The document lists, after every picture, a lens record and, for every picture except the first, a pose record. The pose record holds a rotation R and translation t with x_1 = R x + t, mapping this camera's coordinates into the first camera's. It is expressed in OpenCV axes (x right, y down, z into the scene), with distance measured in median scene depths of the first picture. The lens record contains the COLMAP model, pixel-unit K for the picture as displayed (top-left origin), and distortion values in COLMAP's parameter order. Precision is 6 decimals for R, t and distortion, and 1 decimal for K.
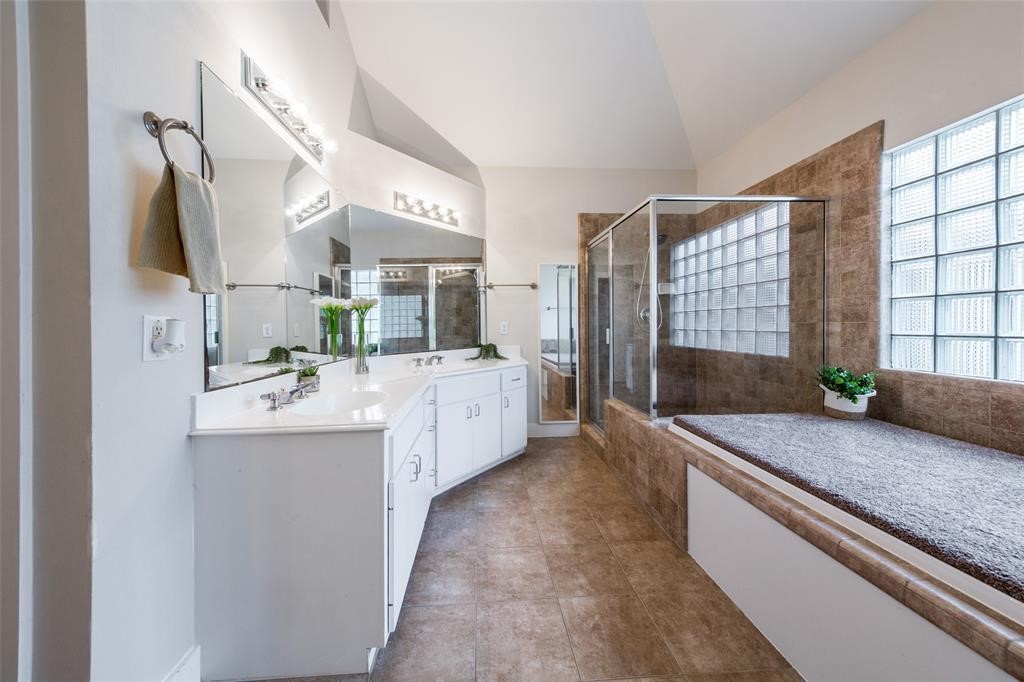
lens RADIAL K [[330.6, 0, 507.0], [0, 330.6, 326.0], [0, 0, 1]] dist [0.000577, 0.000004]
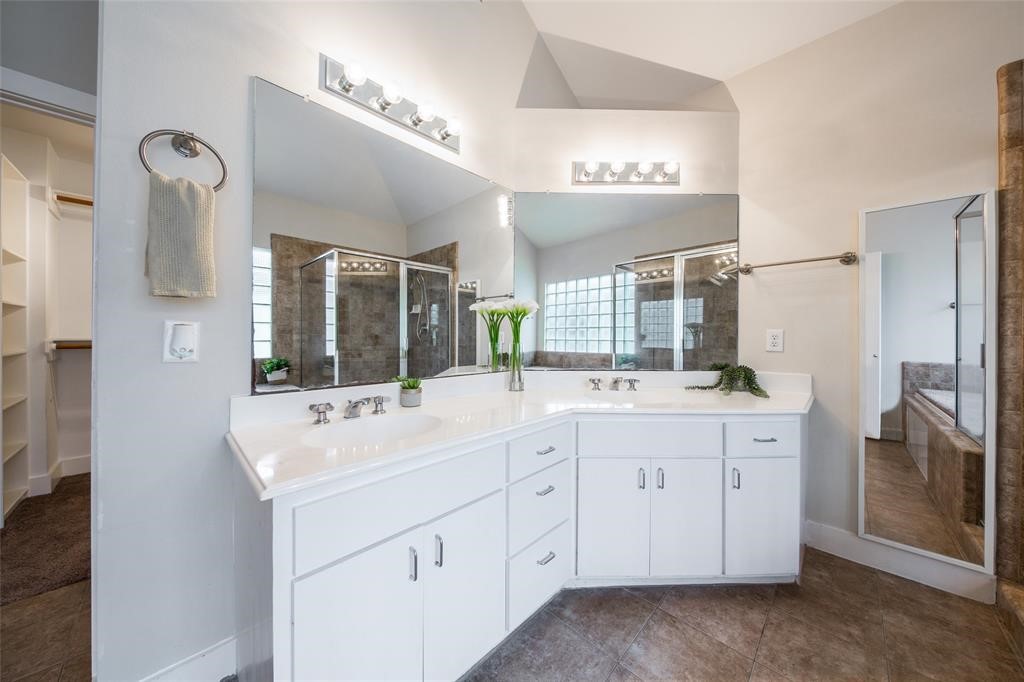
lens RADIAL K [[340.4, 0, 515.8], [0, 340.4, 336.1], [0, 0, 1]] dist [-0.000737, -0.001762]
pose [[0.667473, 0.008479, -0.744585, 0.155350], [-0.008065, 0.999959, 0.004158, 0.000494], [0.744590, 0.003230, 0.667514, 0.334558]]
